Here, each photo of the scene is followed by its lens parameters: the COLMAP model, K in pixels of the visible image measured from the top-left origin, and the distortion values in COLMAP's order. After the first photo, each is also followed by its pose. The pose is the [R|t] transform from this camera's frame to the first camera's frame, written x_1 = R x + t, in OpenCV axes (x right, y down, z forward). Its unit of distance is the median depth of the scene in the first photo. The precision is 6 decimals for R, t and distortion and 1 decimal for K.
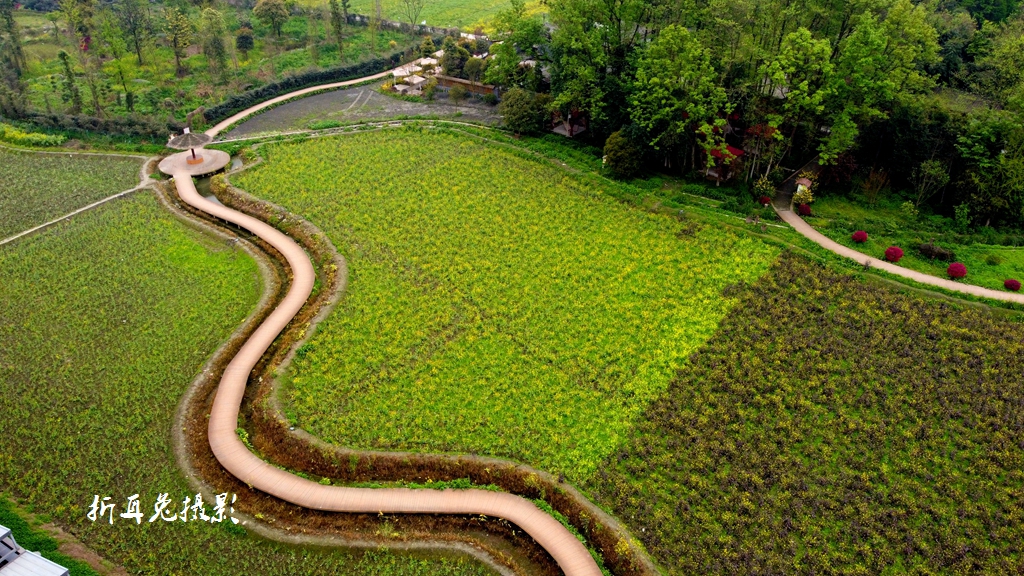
lens RADIAL K [[775.3, 0, 513.8], [0, 775.3, 286.8], [0, 0, 1]] dist [-0.004474, -0.010478]
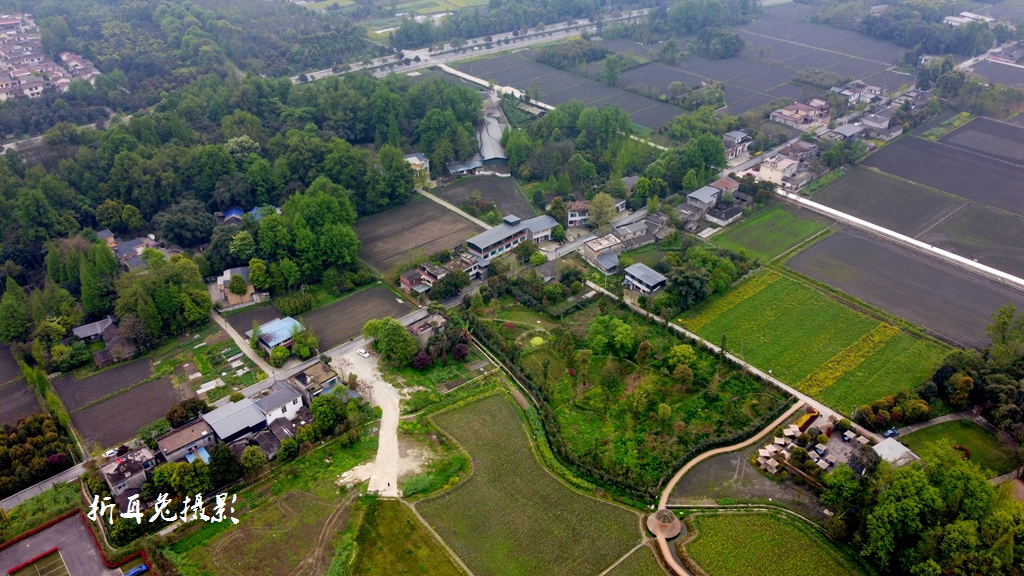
lens RADIAL K [[775.3, 0, 508.0], [0, 775.3, 295.0], [0, 0, 1]] dist [-0.004474, -0.010478]
pose [[0.947329, 0.159448, -0.277747, -0.428176], [-0.147119, 0.986992, 0.064821, -1.062675], [0.284470, -0.020545, 0.958465, -1.344940]]
